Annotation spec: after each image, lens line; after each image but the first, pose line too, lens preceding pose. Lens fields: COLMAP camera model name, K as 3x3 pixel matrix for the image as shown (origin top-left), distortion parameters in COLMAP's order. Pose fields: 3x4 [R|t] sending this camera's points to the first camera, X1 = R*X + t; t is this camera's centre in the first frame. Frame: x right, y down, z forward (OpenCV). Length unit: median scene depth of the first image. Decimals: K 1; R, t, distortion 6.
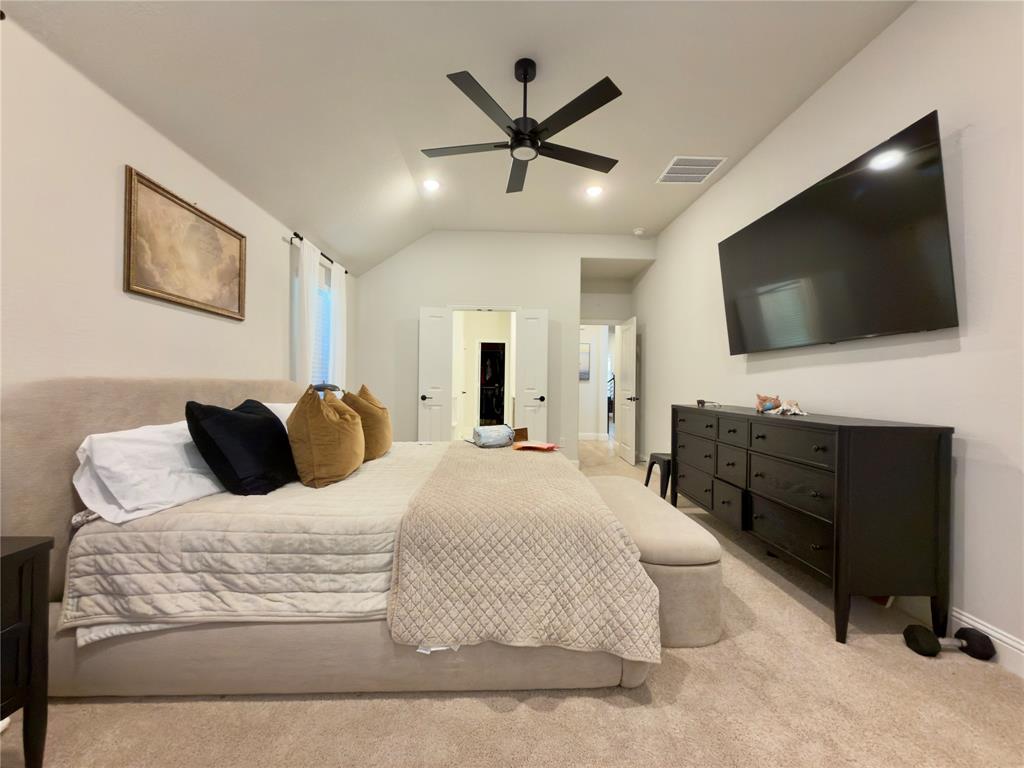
lens RADIAL K [[406.2, 0, 511.1], [0, 406.2, 382.8], [0, 0, 1]] dist [0.001817, -0.000294]
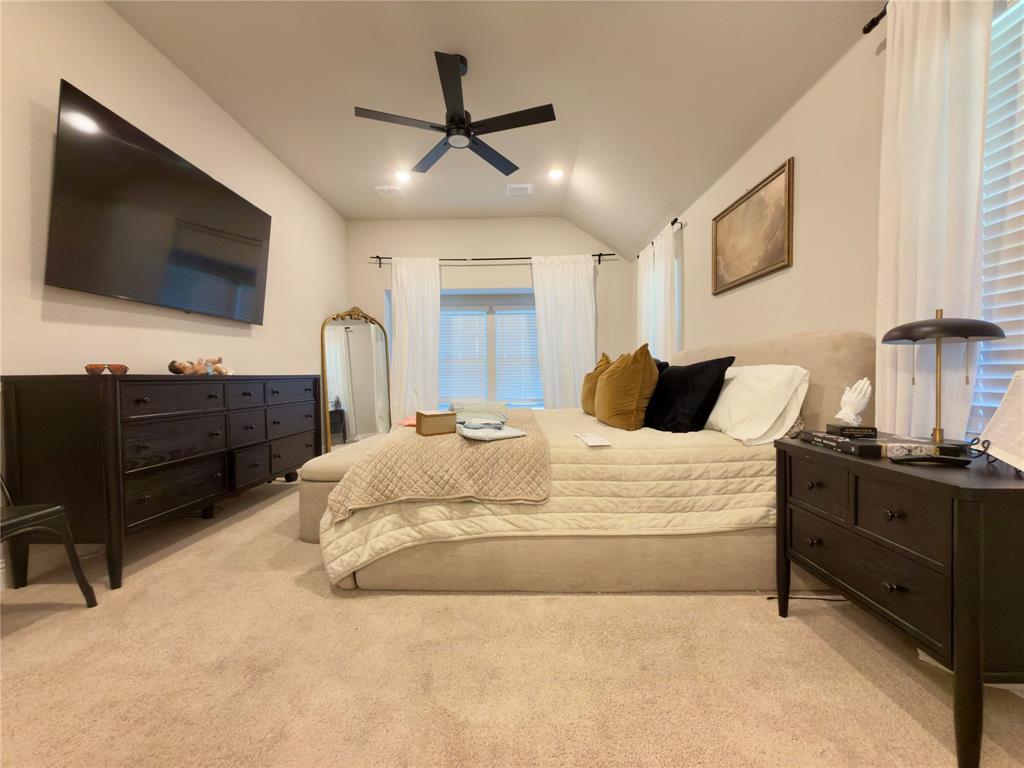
lens RADIAL K [[406.2, 0, 512.0], [0, 406.2, 382.7], [0, 0, 1]] dist [0.001817, -0.000294]
pose [[-0.998938, -0.001506, 0.046056, -0.131590], [-0.000708, 0.999849, 0.017344, 0.060126], [-0.046076, 0.017293, -0.998788, 1.654033]]
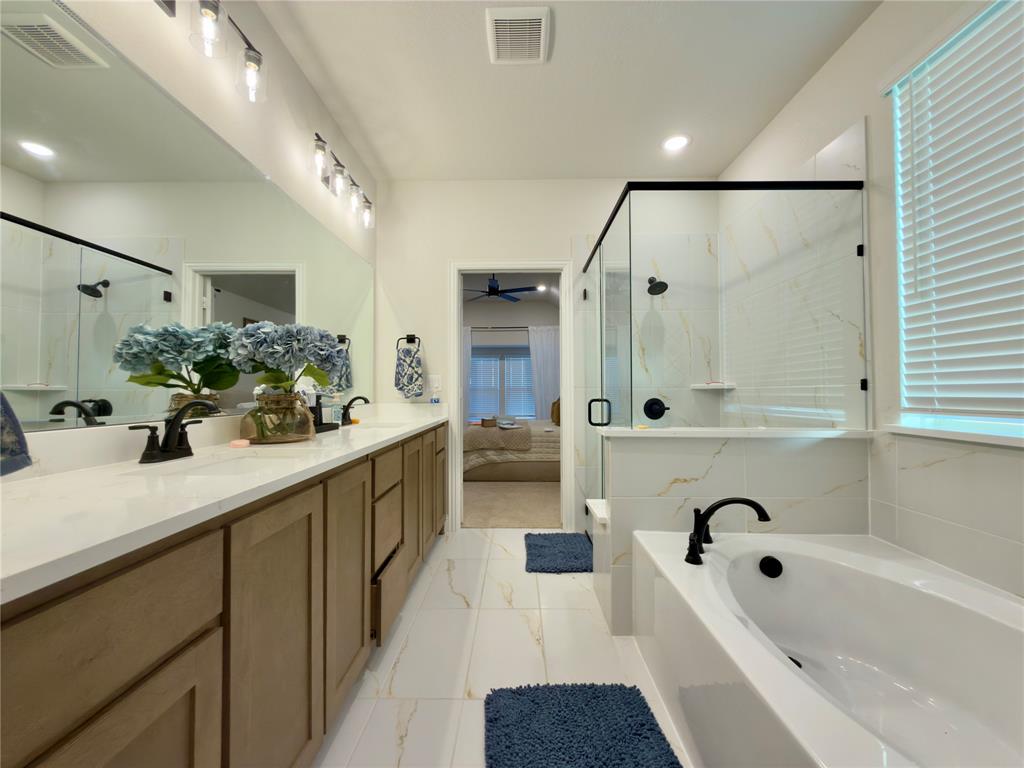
lens RADIAL K [[406.2, 0, 511.6], [0, 406.2, 385.3], [0, 0, 1]] dist [0.001817, -0.000294]
pose [[-0.998792, -0.007218, 0.048608, -0.150109], [-0.007977, 0.999849, -0.015424, 0.021465], [-0.048489, -0.015794, -0.998699, 2.386331]]
